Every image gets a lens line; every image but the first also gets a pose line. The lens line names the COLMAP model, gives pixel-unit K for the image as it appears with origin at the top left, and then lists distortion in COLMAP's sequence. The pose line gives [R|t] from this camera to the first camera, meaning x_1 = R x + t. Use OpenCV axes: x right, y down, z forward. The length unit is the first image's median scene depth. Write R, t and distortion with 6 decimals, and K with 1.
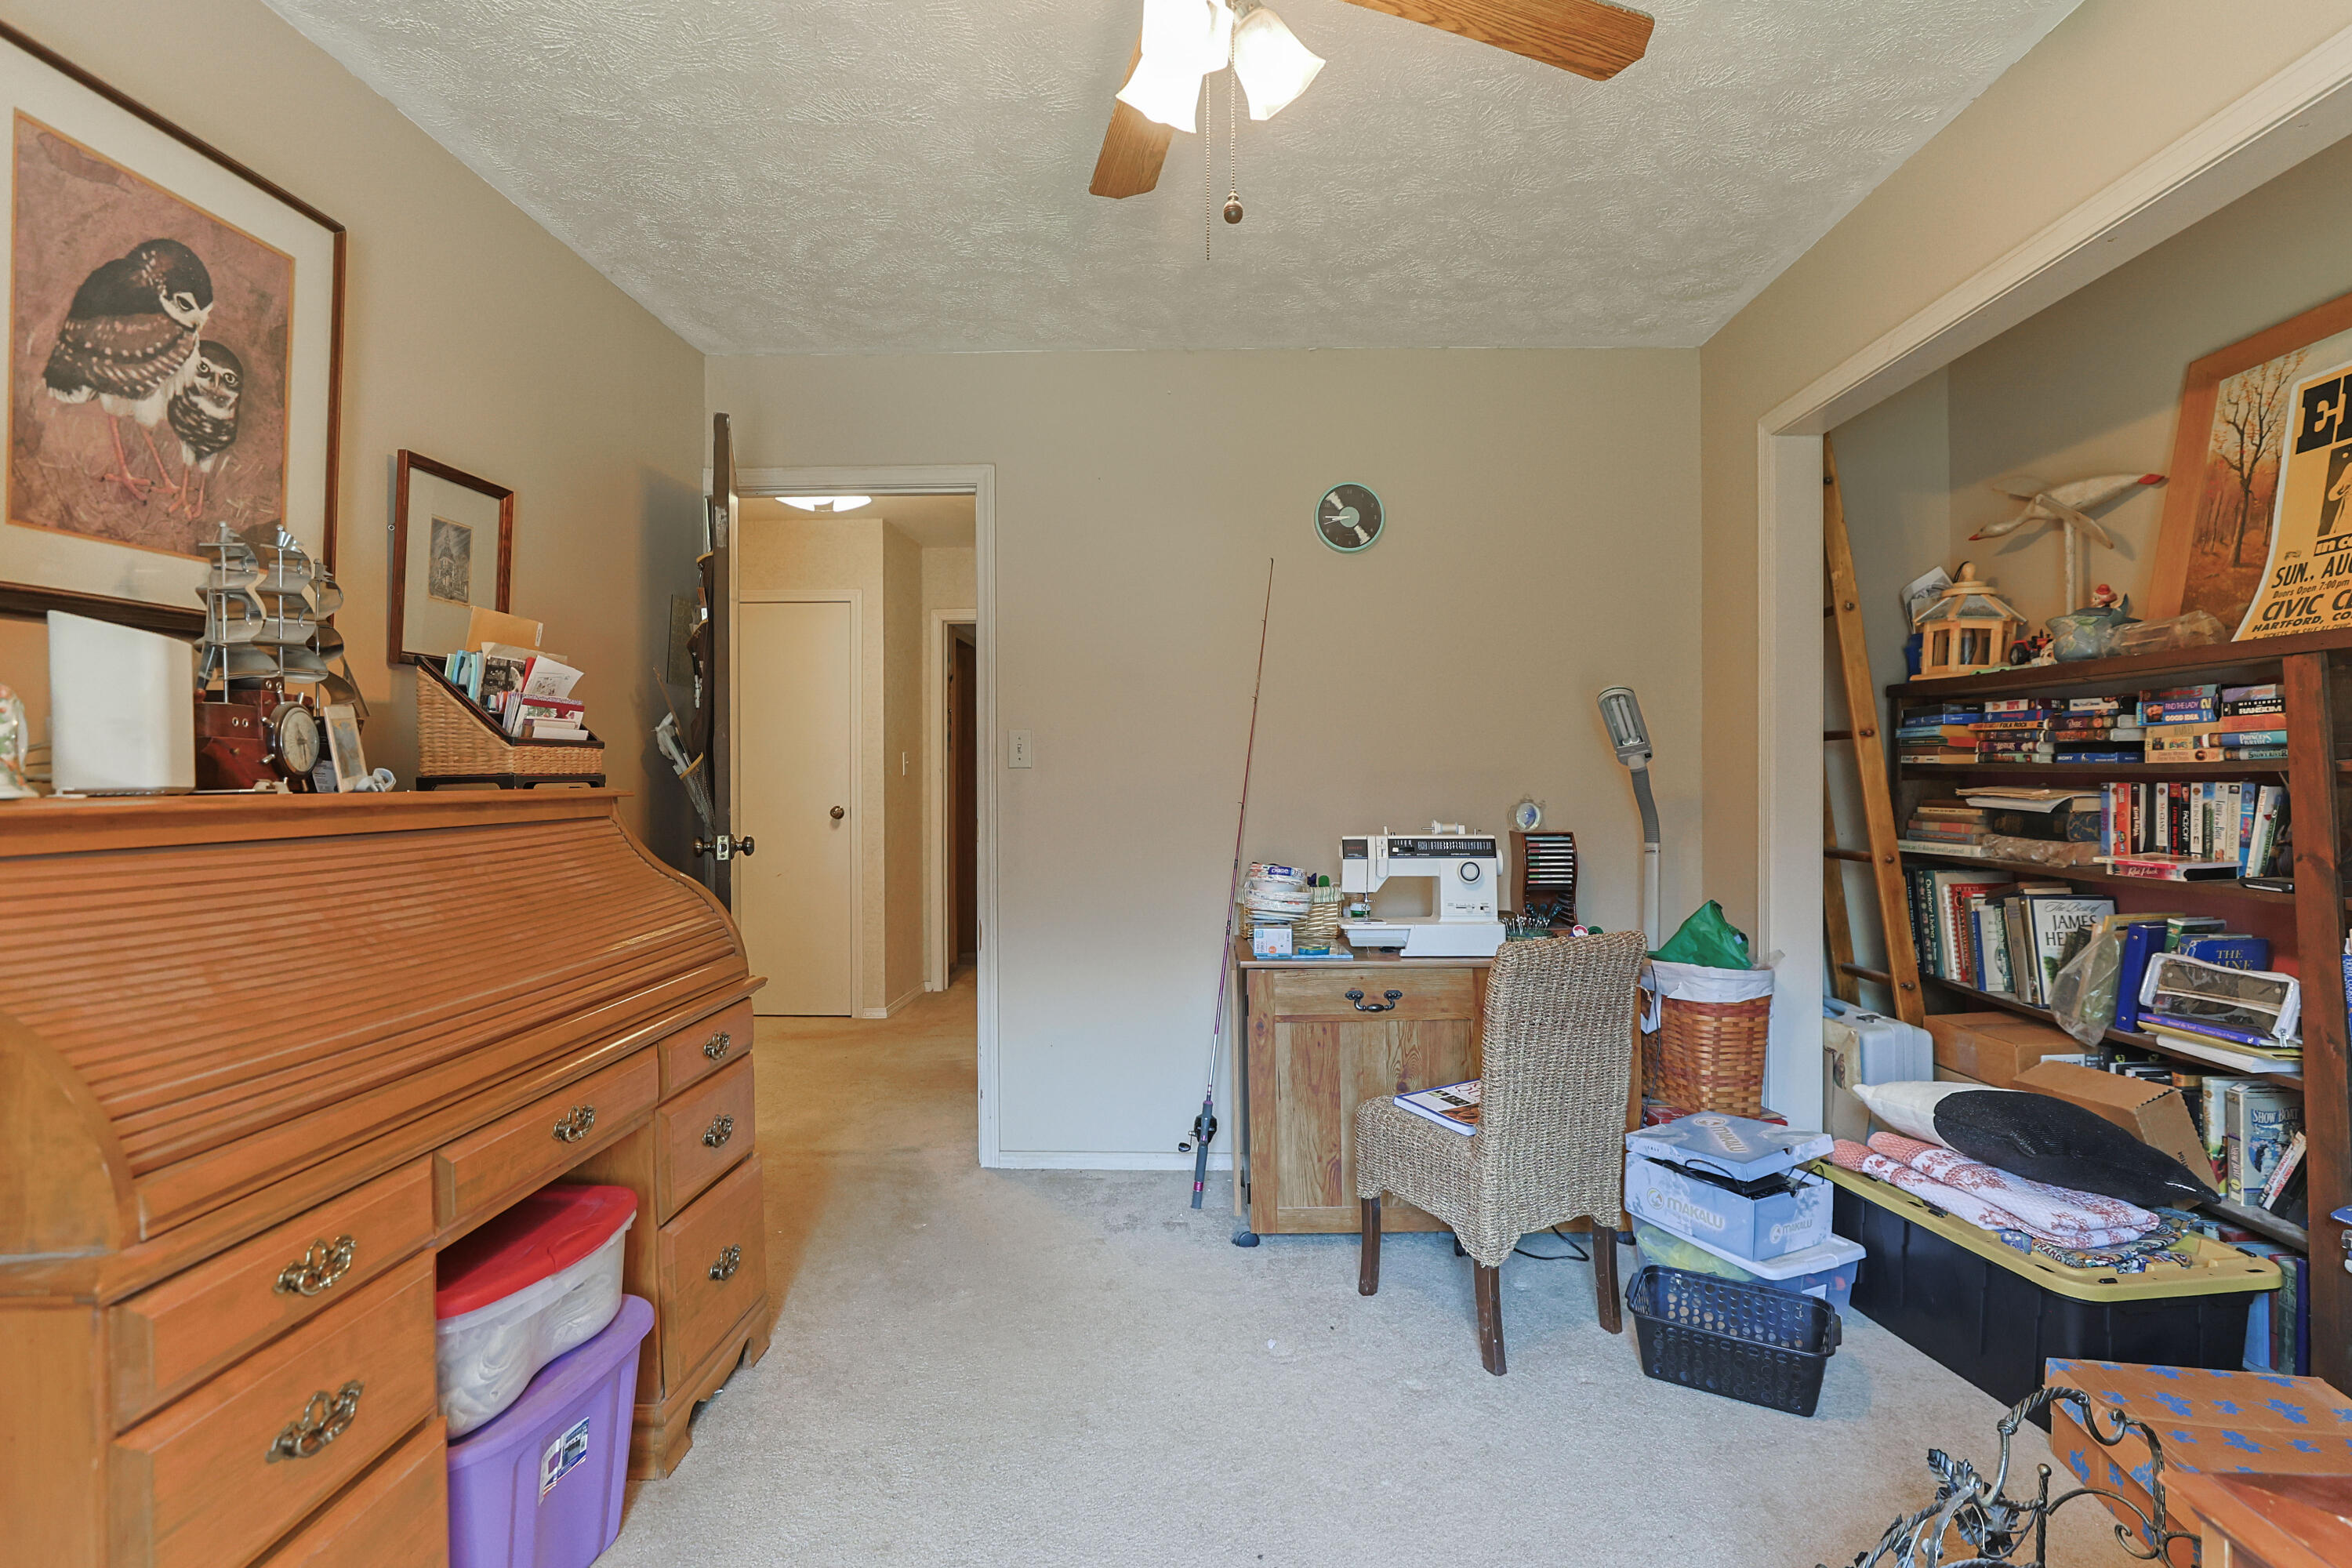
lens RADIAL K [[1137.3, 0, 1184.8], [0, 1137.3, 775.0], [0, 0, 1]] dist [-0.014803, 0.011470]
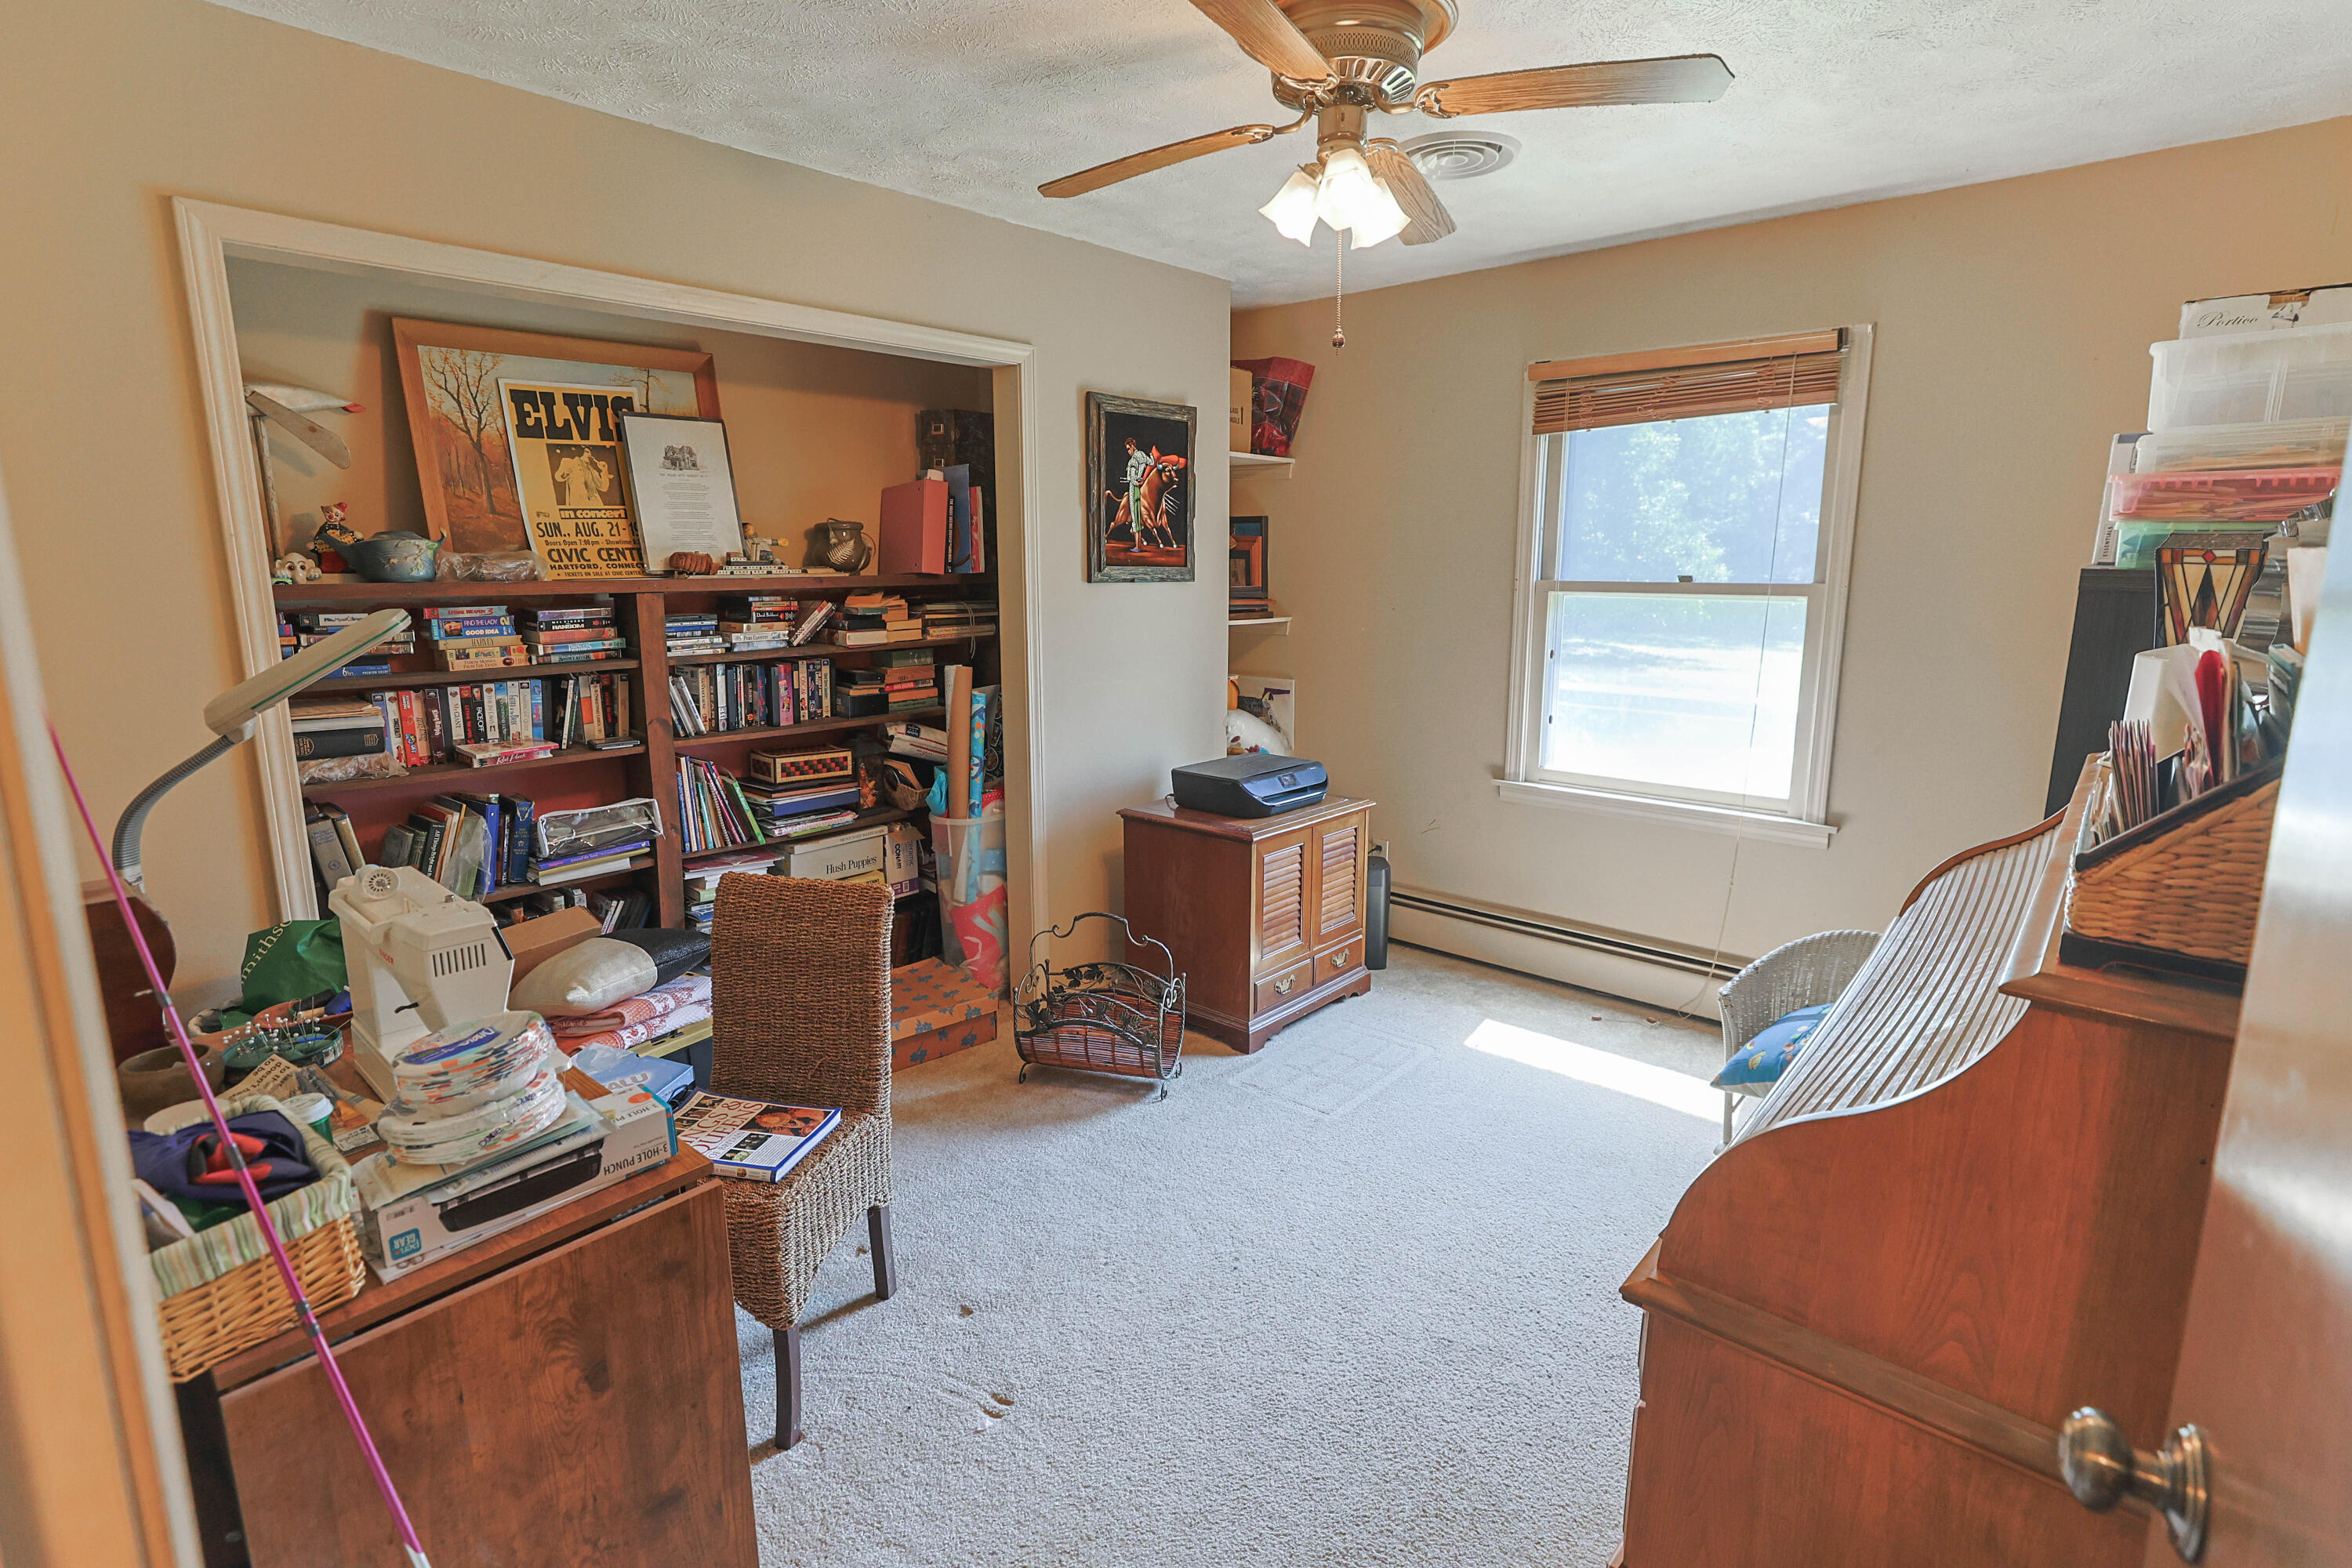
lens RADIAL K [[1137.3, 0, 1184.8], [0, 1137.3, 775.0], [0, 0, 1]] dist [-0.014803, 0.011470]
pose [[-0.771431, -0.118083, 0.625261, -0.507425], [0.004186, 0.981667, 0.190556, -0.130668], [-0.636300, 0.149618, -0.756794, 1.477665]]
